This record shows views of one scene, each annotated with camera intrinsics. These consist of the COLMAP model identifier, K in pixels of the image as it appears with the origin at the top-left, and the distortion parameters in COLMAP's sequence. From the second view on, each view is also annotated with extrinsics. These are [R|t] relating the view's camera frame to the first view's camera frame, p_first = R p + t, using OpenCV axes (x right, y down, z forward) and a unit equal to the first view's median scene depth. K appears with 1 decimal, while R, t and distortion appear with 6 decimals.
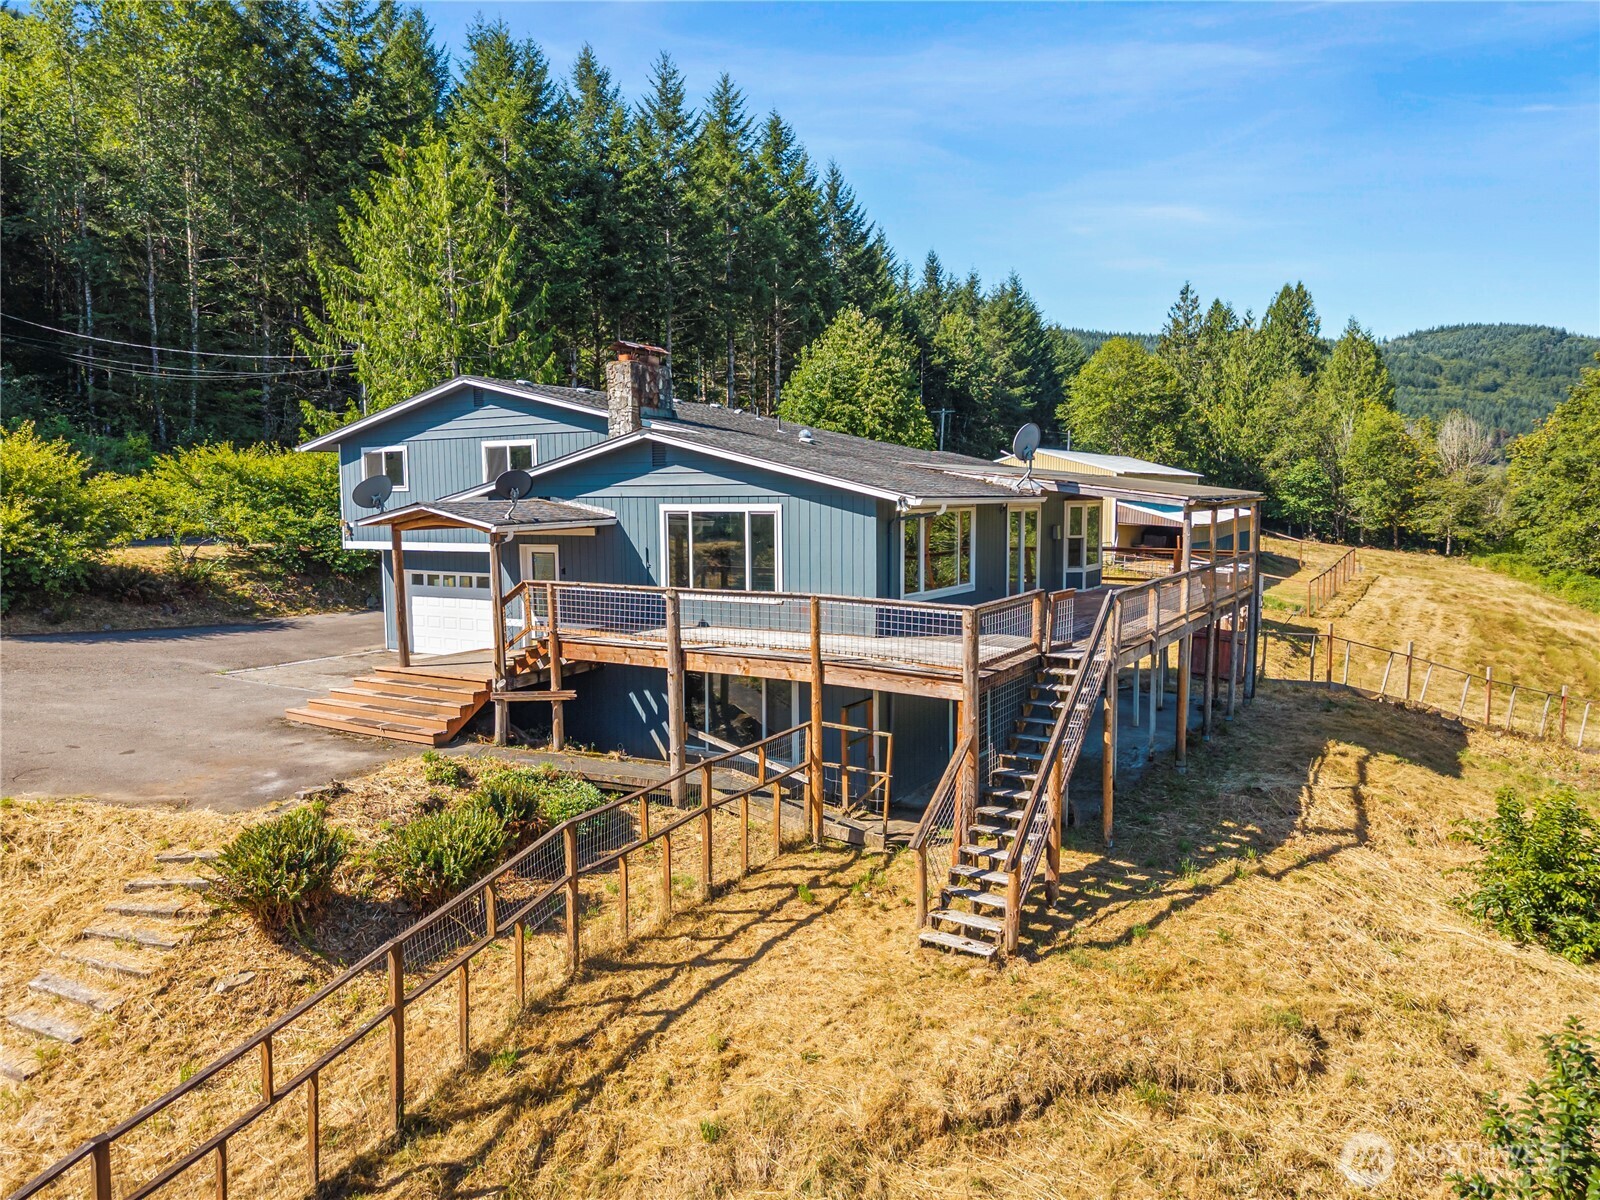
lens RADIAL K [[1088.4, 0, 802.6], [0, 1088.4, 604.4], [0, 0, 1]] dist [0.006732, 0.002820]
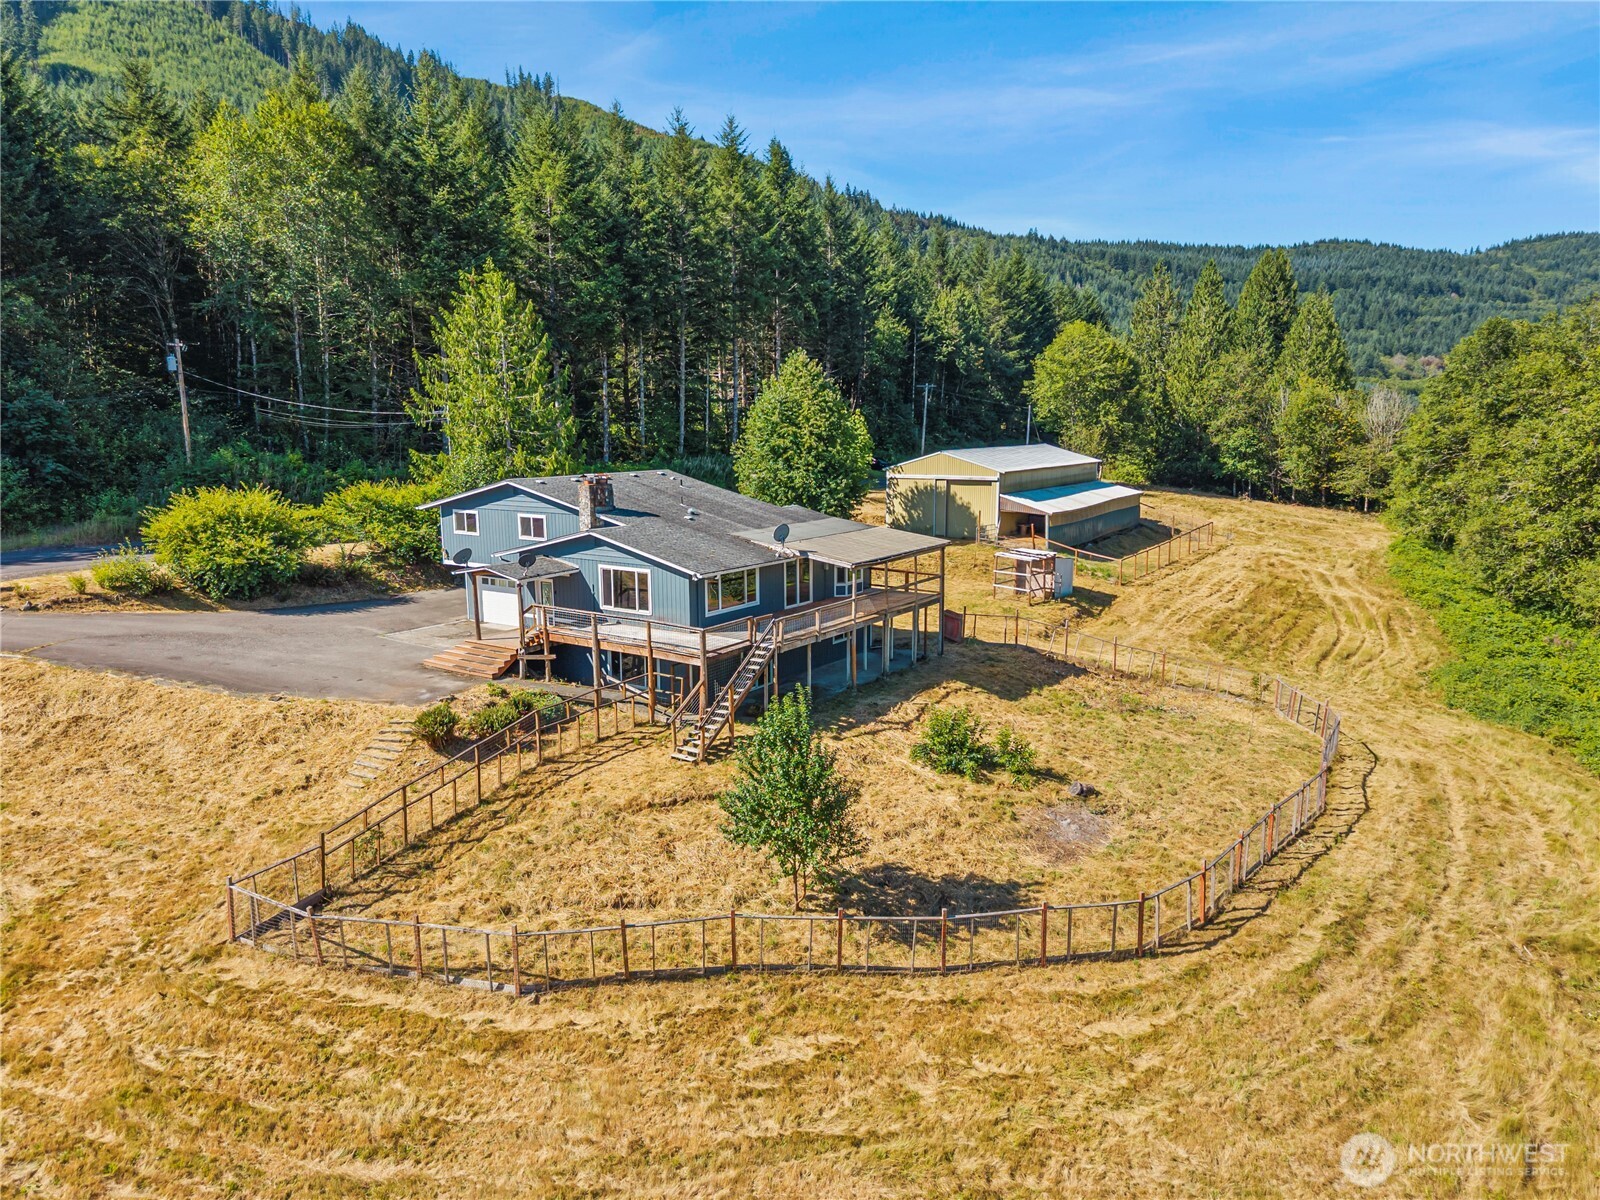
lens RADIAL K [[1088.3, 0, 807.8], [0, 1088.3, 597.3], [0, 0, 1]] dist [0.034727, -0.034672]
pose [[0.998371, 0.010362, -0.056107, 0.388709], [-0.006429, 0.997538, 0.069830, -0.178116], [0.056693, -0.069355, 0.995980, -1.064081]]
